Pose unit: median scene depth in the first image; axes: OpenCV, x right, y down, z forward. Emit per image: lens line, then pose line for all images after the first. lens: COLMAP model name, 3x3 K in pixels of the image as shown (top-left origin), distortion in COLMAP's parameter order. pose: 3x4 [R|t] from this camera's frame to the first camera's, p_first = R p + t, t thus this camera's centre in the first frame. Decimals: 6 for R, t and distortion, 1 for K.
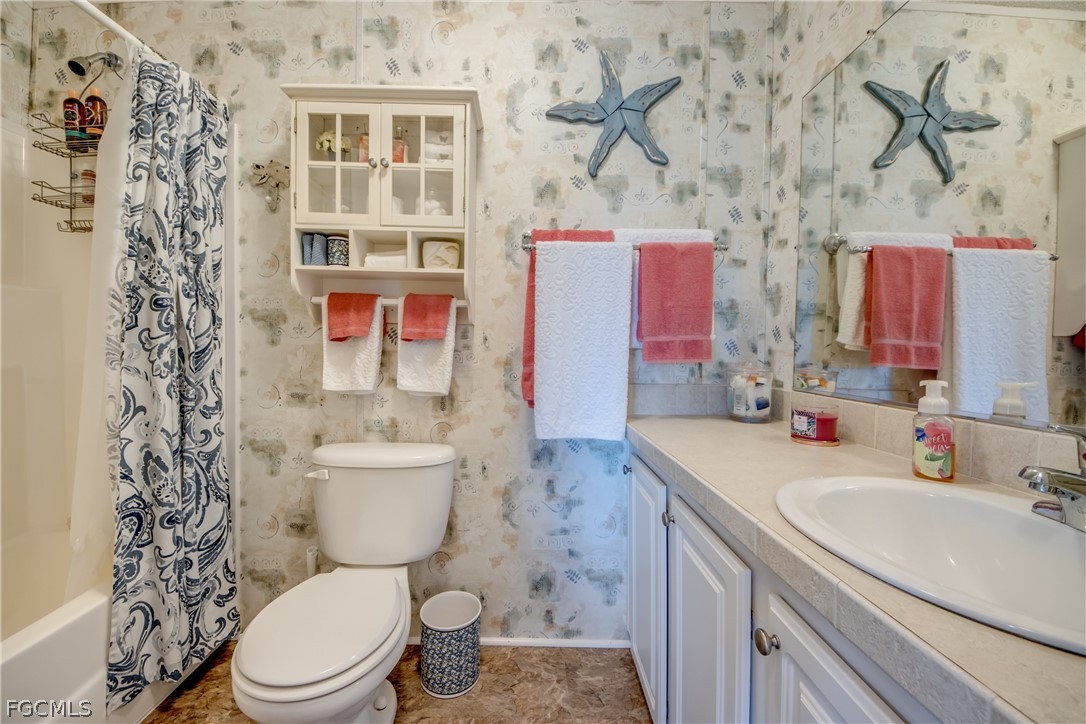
lens RADIAL K [[438.1, 0, 534.9], [0, 438.1, 361.2], [0, 0, 1]] dist [0.050926, -0.037084]
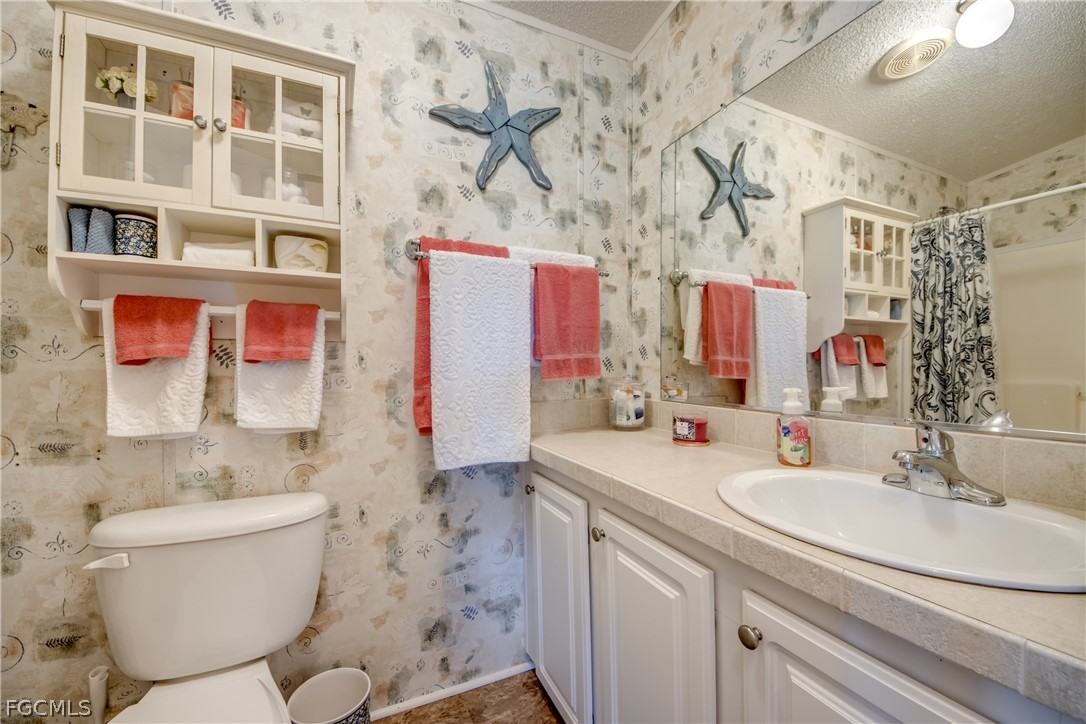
lens RADIAL K [[426.5, 0, 543.3], [0, 426.5, 370.2], [0, 0, 1]] dist [0.048797, -0.033091]
pose [[0.899342, -0.023164, 0.436631, -0.169290], [0.030562, 0.999484, -0.009924, -0.010679], [-0.436176, 0.022270, 0.899586, 0.111423]]
